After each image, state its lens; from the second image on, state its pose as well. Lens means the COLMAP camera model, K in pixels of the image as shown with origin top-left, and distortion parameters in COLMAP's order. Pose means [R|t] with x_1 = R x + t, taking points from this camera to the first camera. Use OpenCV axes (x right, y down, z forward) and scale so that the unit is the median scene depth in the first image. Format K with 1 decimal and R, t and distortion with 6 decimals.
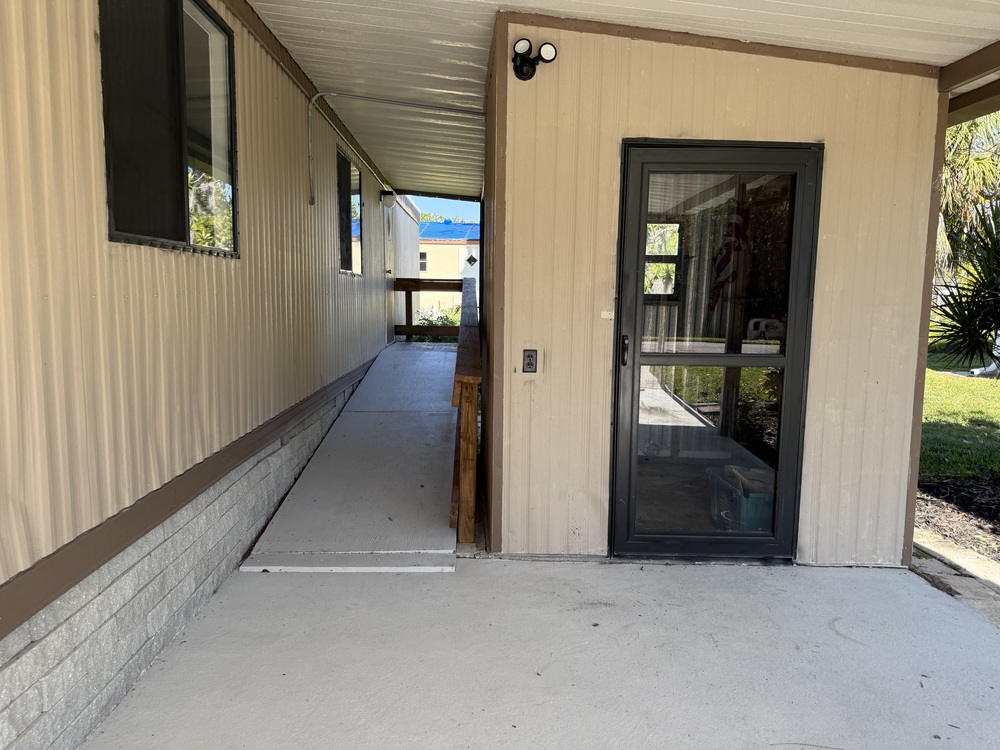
lens RADIAL K [[709.5, 0, 500.0], [0, 709.5, 375.0], [0, 0, 1]] dist [0.061293, -0.085445]
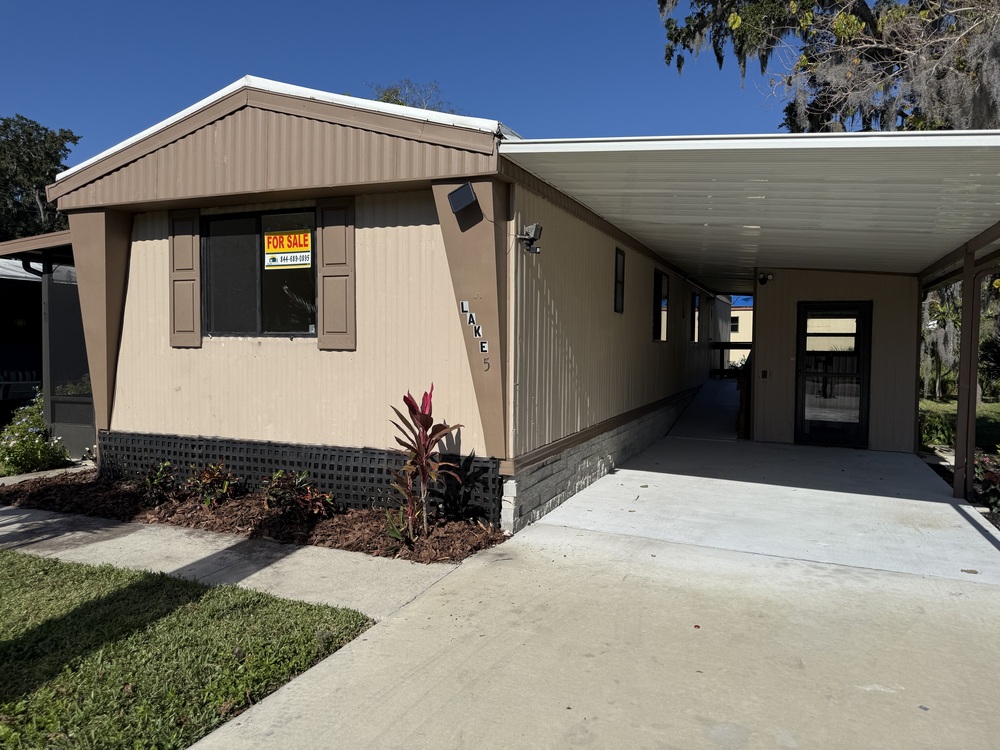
lens RADIAL K [[709.5, 0, 500.0], [0, 709.5, 375.0], [0, 0, 1]] dist [0.061293, -0.085445]
pose [[0.909766, 0.012319, -0.414939, 0.172199], [-0.044486, 0.996697, -0.067945, 0.147245], [0.412732, 0.080273, 0.907309, -1.356752]]
